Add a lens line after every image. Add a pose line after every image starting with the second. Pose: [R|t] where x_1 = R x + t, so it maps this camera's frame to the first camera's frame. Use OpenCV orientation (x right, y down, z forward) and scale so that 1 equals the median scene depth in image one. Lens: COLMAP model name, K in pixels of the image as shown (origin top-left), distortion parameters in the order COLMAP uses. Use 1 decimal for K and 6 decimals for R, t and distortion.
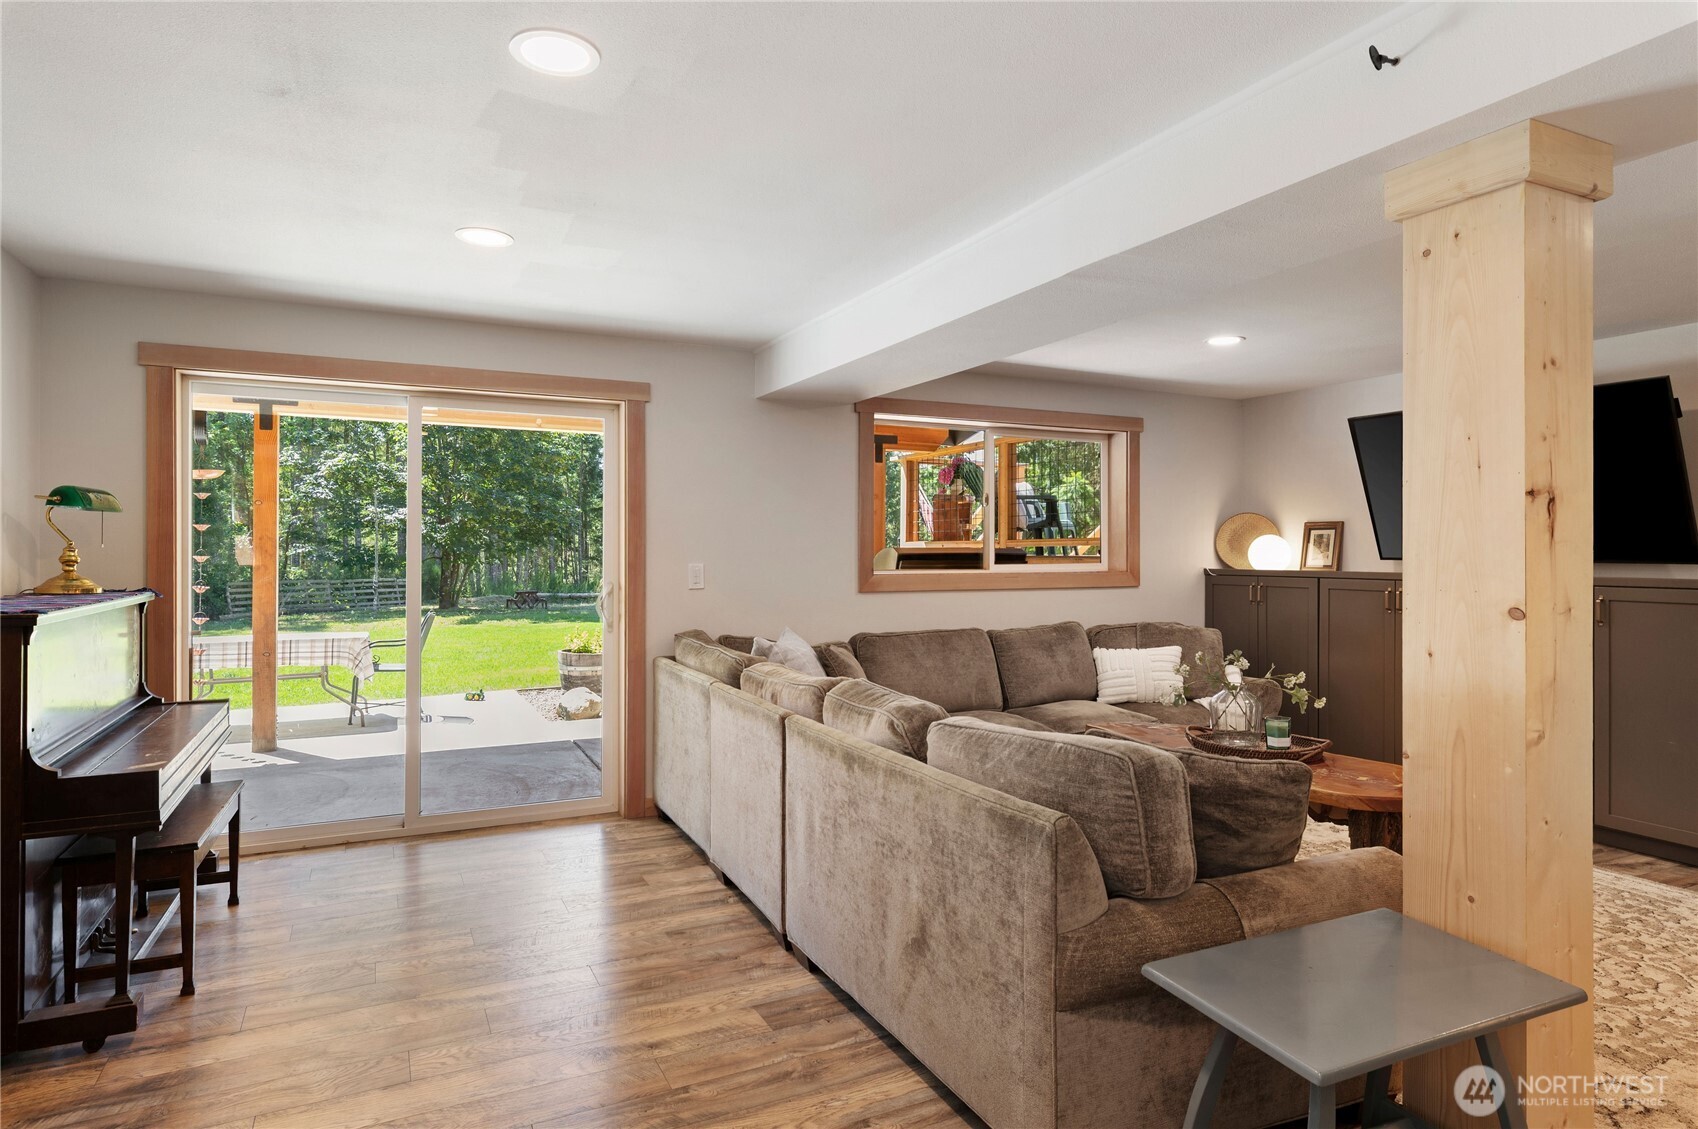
lens RADIAL K [[960.7, 0, 847.4], [0, 960.7, 549.1], [0, 0, 1]] dist [0.006150, 0.002241]
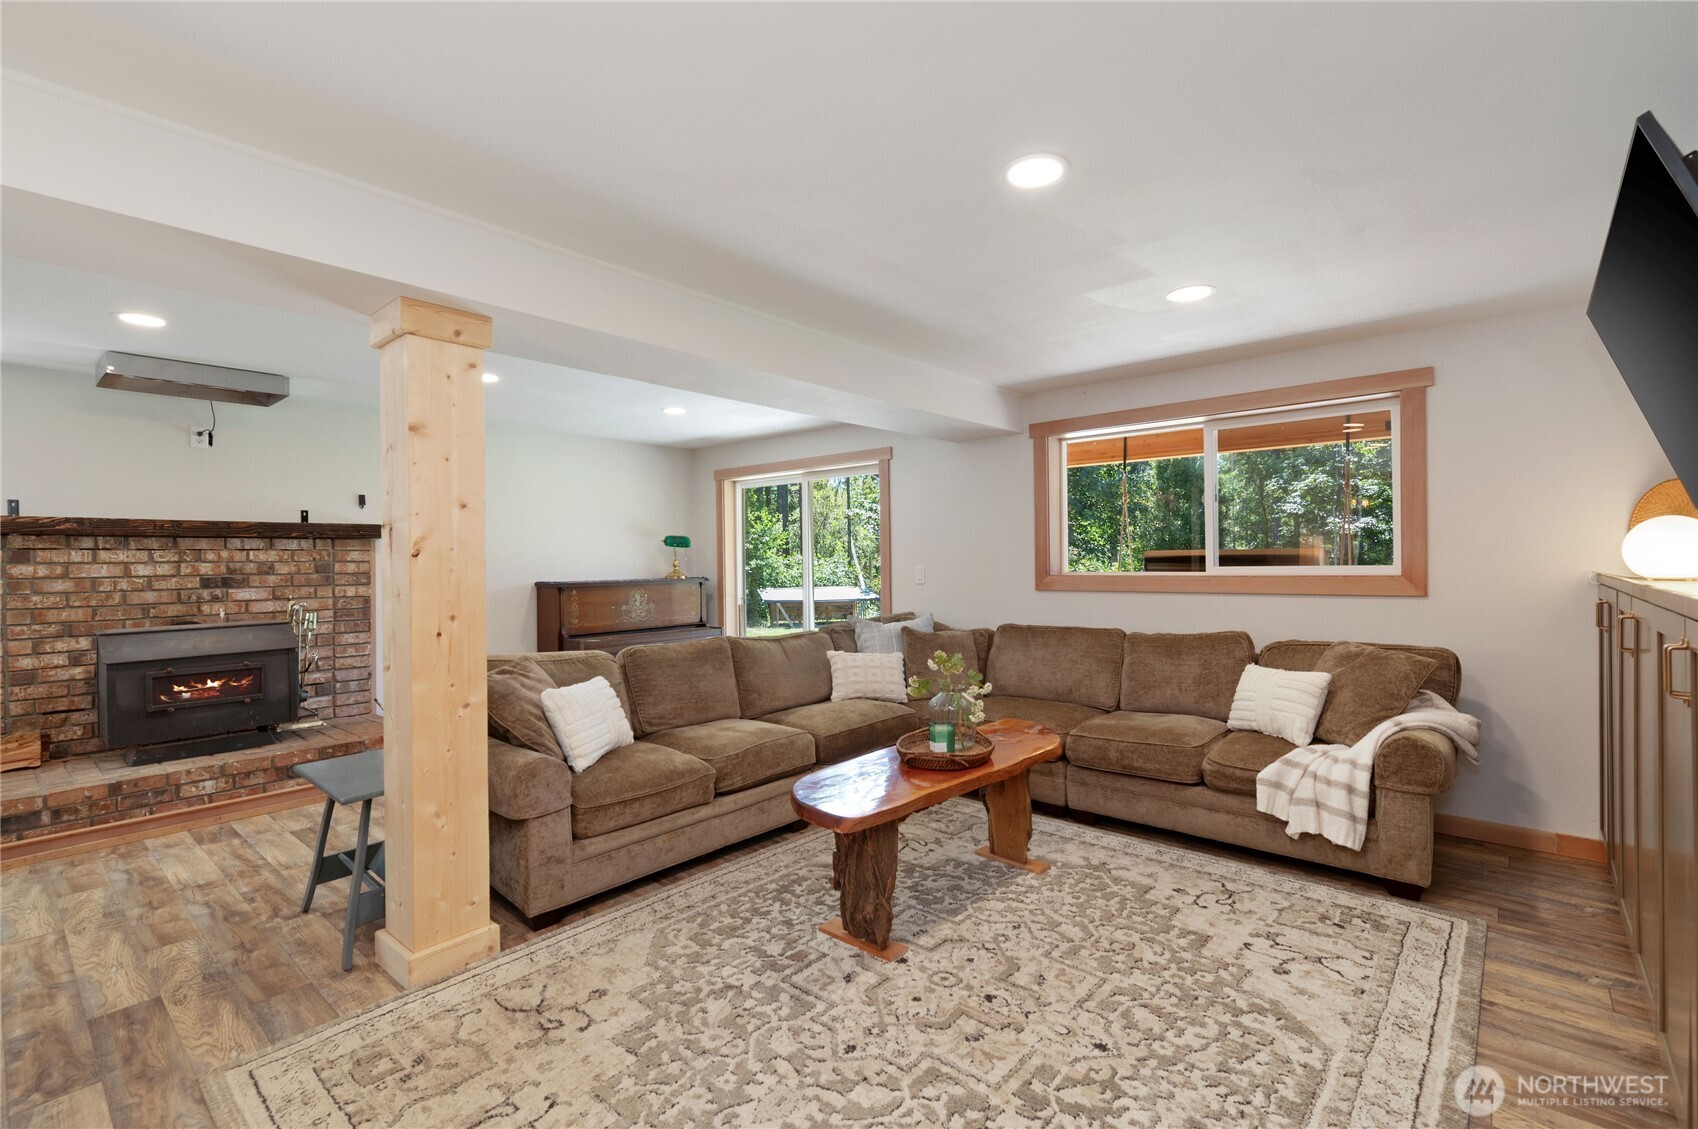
lens RADIAL K [[765.6, 0, 849.0], [0, 765.6, 564.5], [0, 0, 1]] dist [0.001355, 0.000169]
pose [[0.384381, -0.002118, -0.923172, 0.702498], [0.013050, 0.999910, 0.003139, 0.006500], [0.923082, -0.013254, 0.384374, 0.380887]]
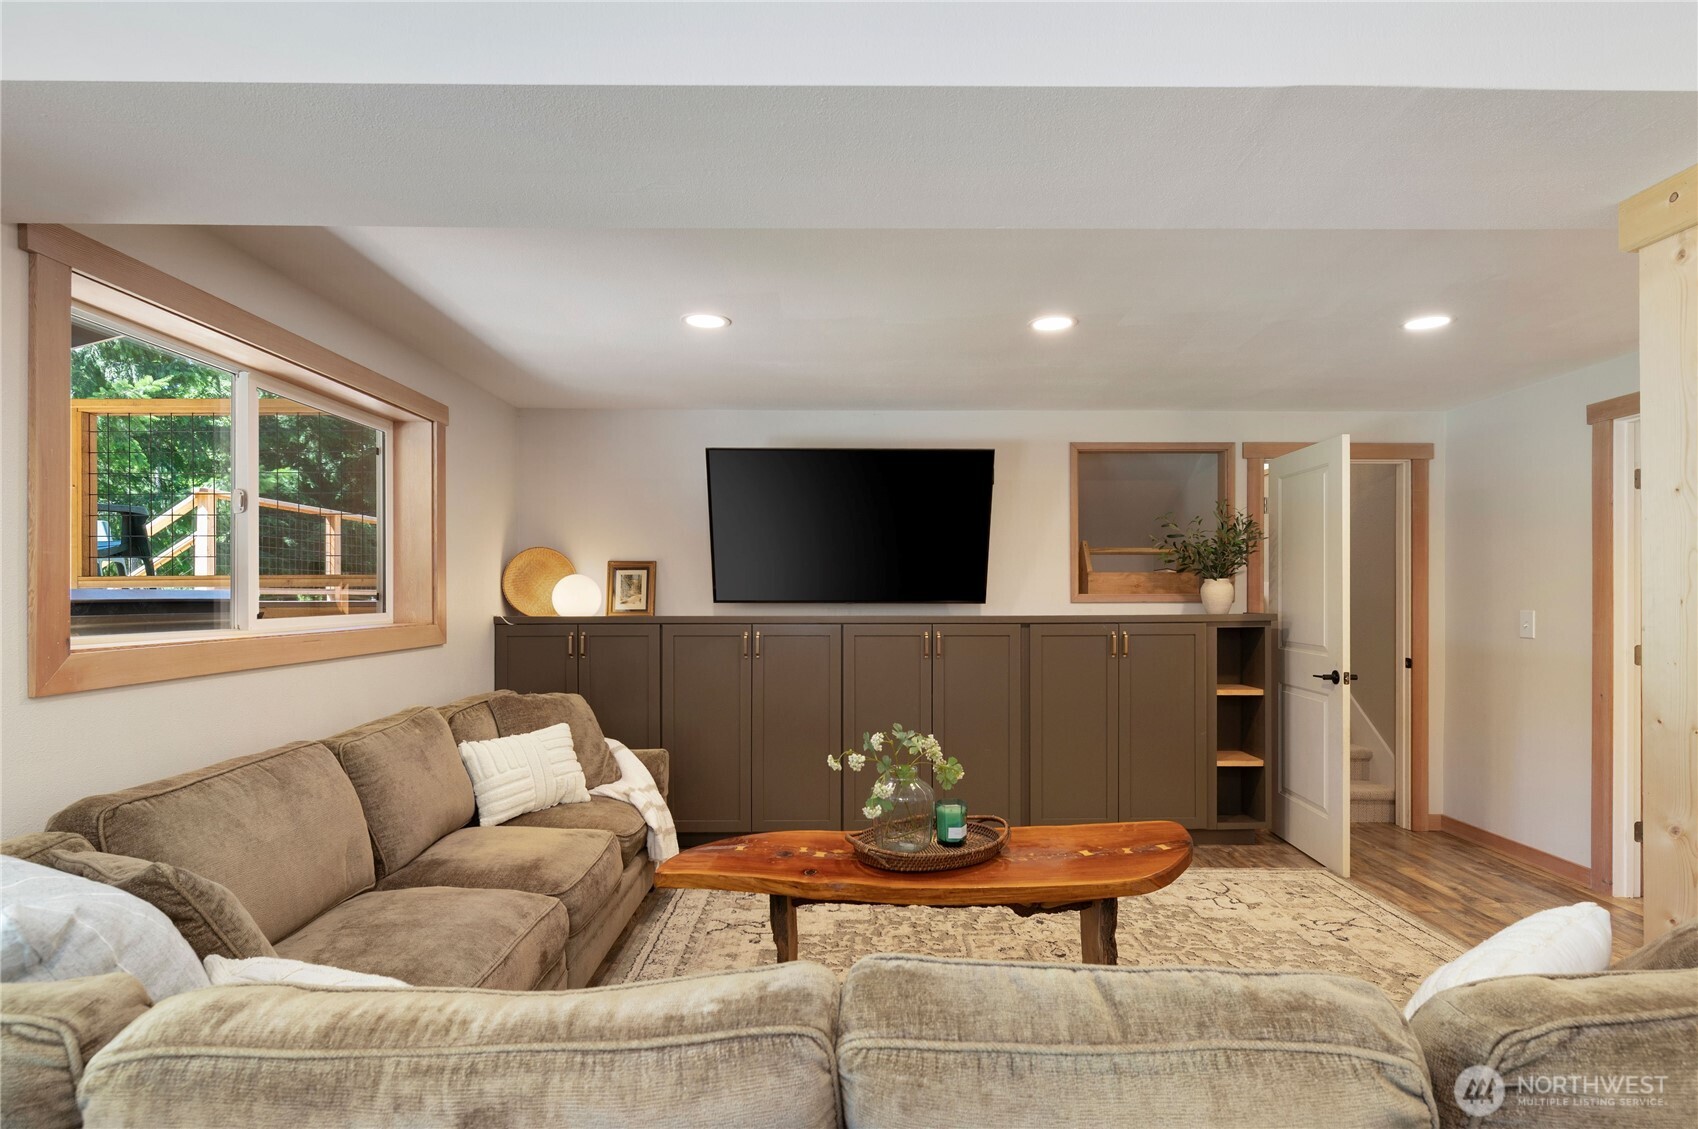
lens RADIAL K [[876.3, 0, 853.5], [0, 876.3, 596.9], [0, 0, 1]] dist [0.002109, 0.000233]
pose [[0.430082, -0.004665, 0.902778, -0.153225], [-0.000061, 0.999986, 0.005197, 0.000545], [-0.902790, -0.002290, 0.430076, 0.471472]]
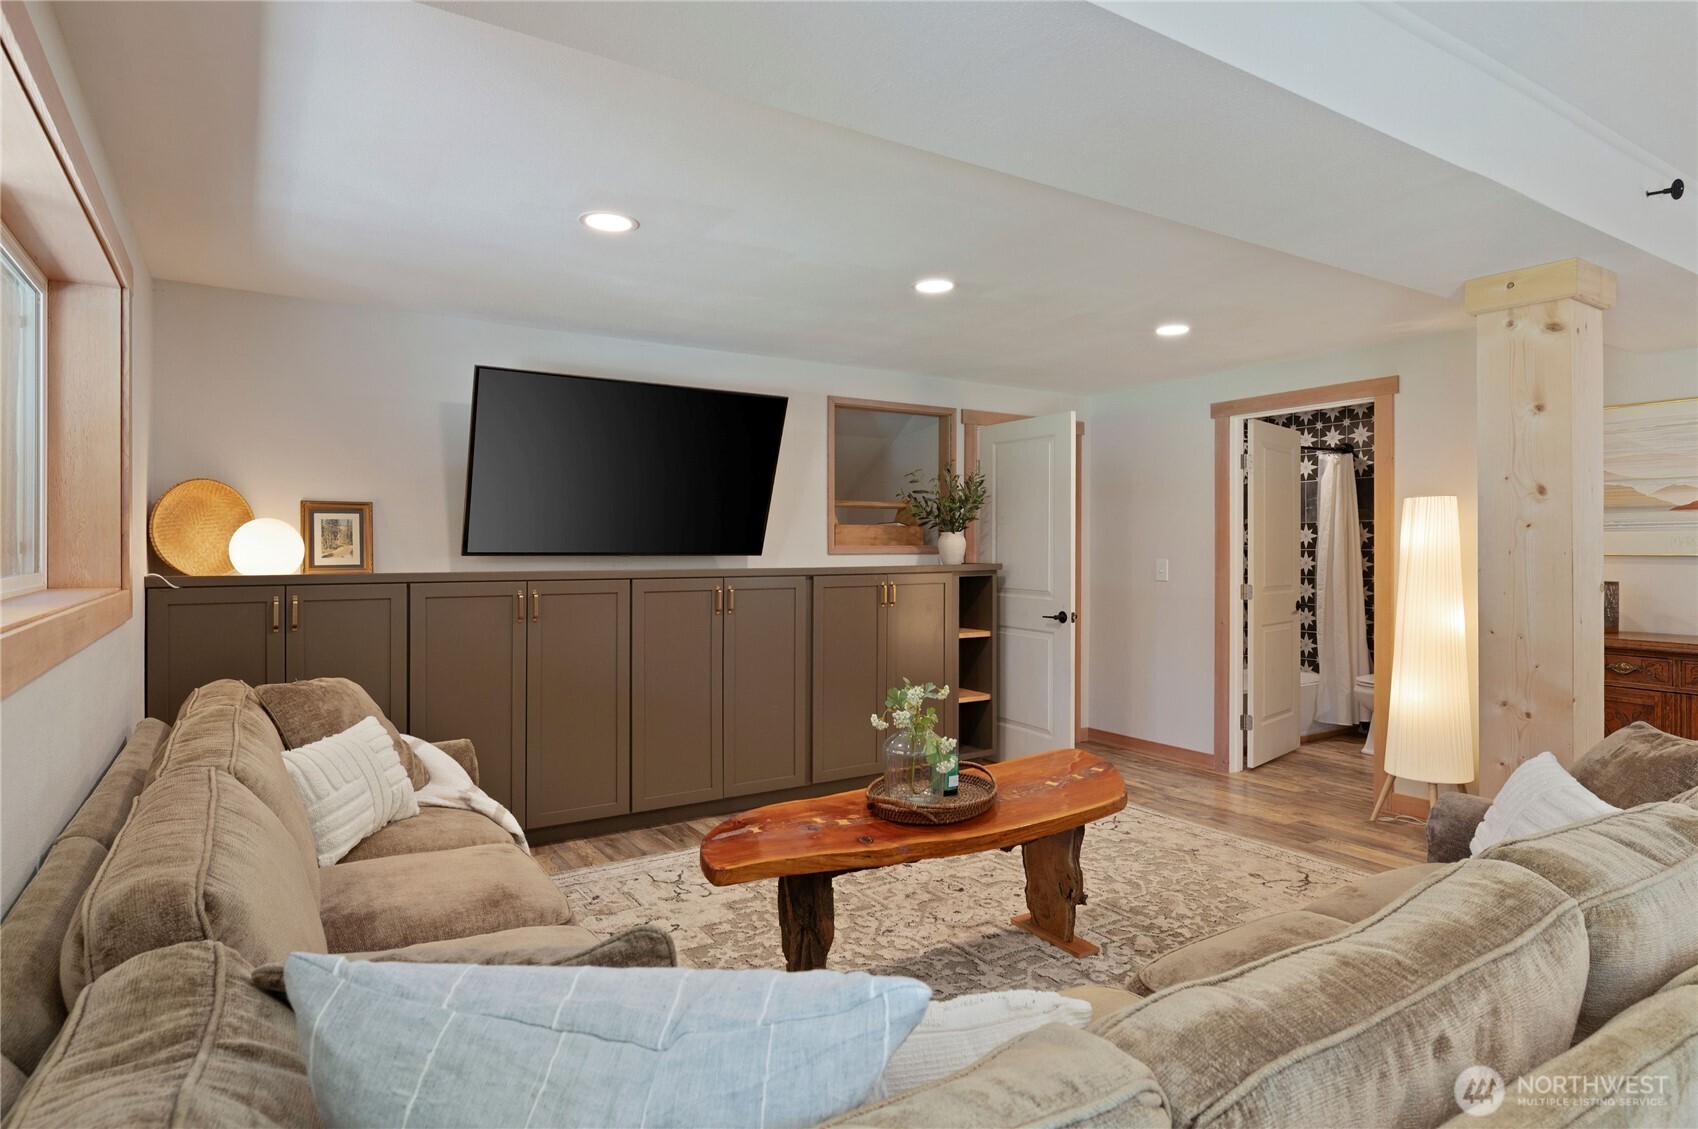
lens RADIAL K [[930.1, 0, 839.8], [0, 930.1, 547.6], [0, 0, 1]] dist [0.000627, 0.000160]
pose [[-0.106143, -0.003282, 0.994345, -0.200814], [-0.003053, 0.999991, 0.002975, 0.000971], [-0.994346, -0.002720, -0.106152, 0.726659]]
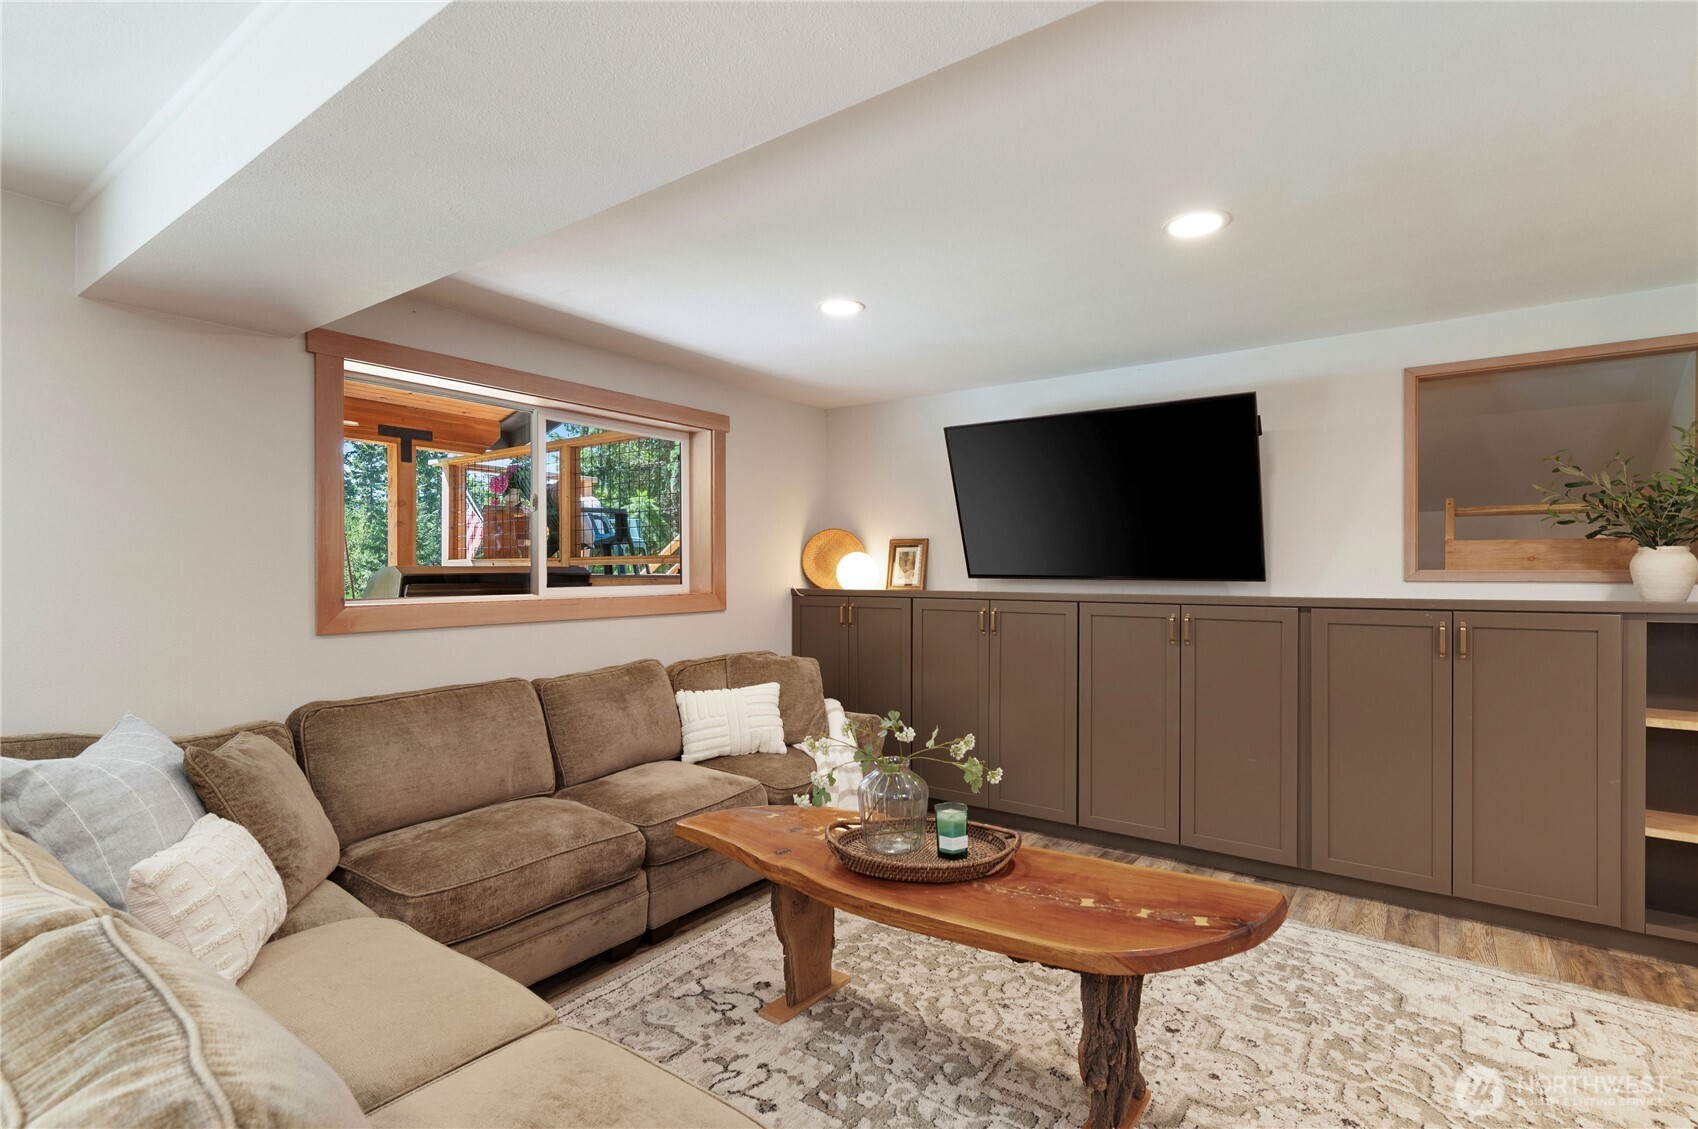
lens RADIAL K [[805.2, 0, 851.6], [0, 805.2, 574.4], [0, 0, 1]] dist [0.002858, 0.000855]
pose [[0.882730, -0.005024, 0.469854, 0.065988], [0.001043, 0.999961, 0.008733, -0.000088], [-0.469880, -0.007219, 0.882701, 0.319539]]
